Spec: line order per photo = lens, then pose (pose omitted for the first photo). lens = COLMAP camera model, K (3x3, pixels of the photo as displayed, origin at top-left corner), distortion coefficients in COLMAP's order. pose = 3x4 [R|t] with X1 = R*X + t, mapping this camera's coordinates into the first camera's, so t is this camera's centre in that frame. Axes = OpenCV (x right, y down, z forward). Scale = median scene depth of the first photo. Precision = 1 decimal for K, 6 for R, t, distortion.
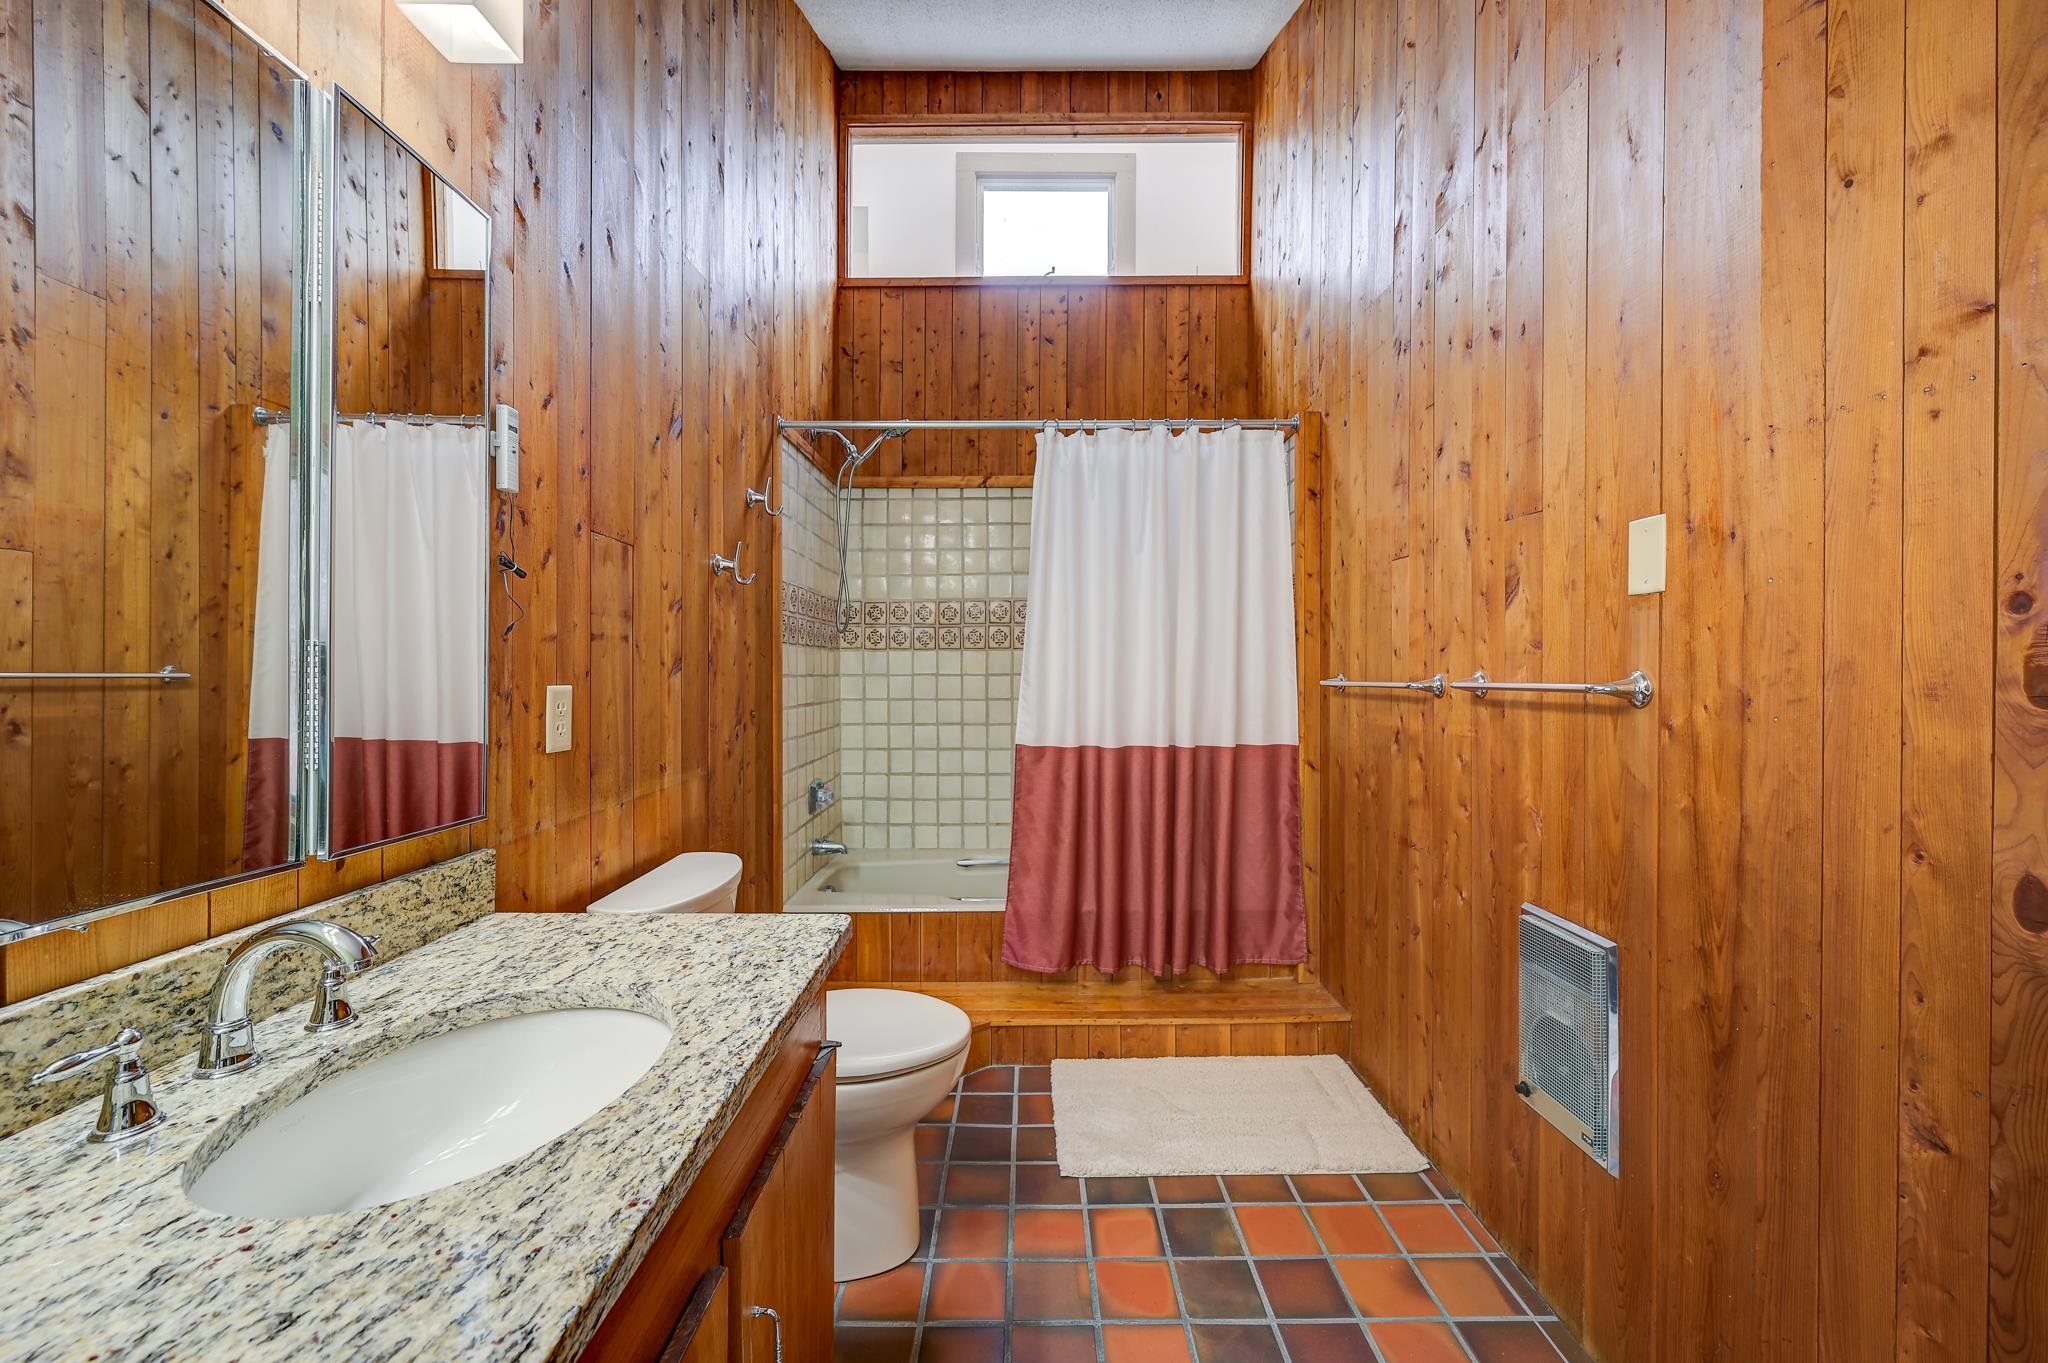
lens RADIAL K [[805.5, 0, 1015.3], [0, 805.5, 675.5], [0, 0, 1]] dist [-0.000100, -0.000181]
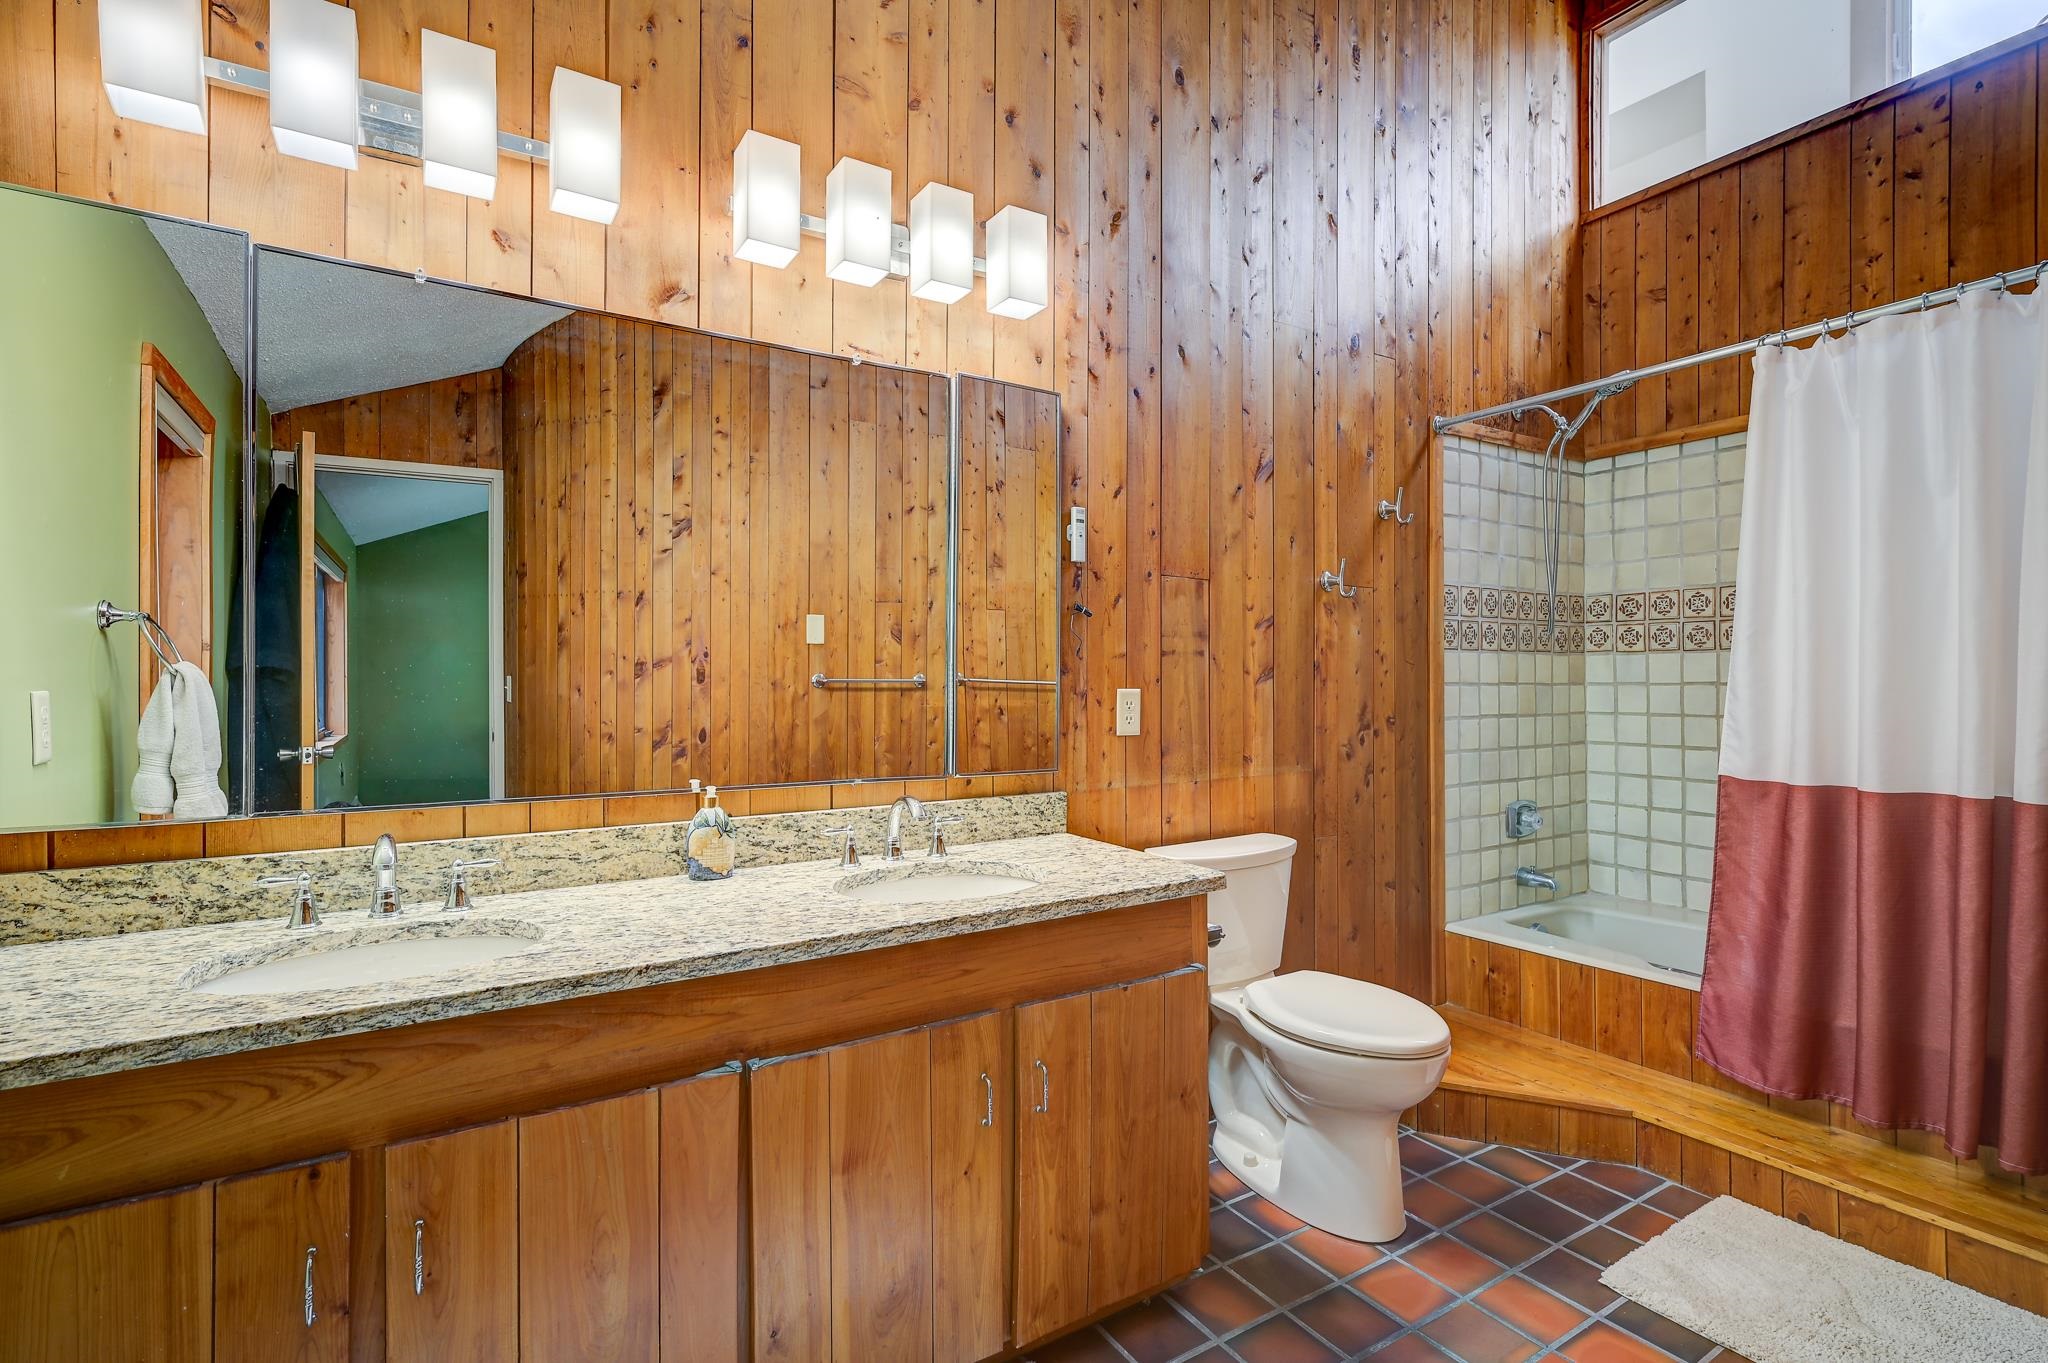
lens RADIAL K [[916.1, 0, 1022.9], [0, 916.1, 677.3], [0, 0, 1]] dist [0.002045, 0.001227]
pose [[0.542394, -0.003308, -0.840117, 0.397736], [-0.003985, 0.999971, -0.006510, 0.001997], [0.840114, 0.006879, 0.542365, -0.018660]]
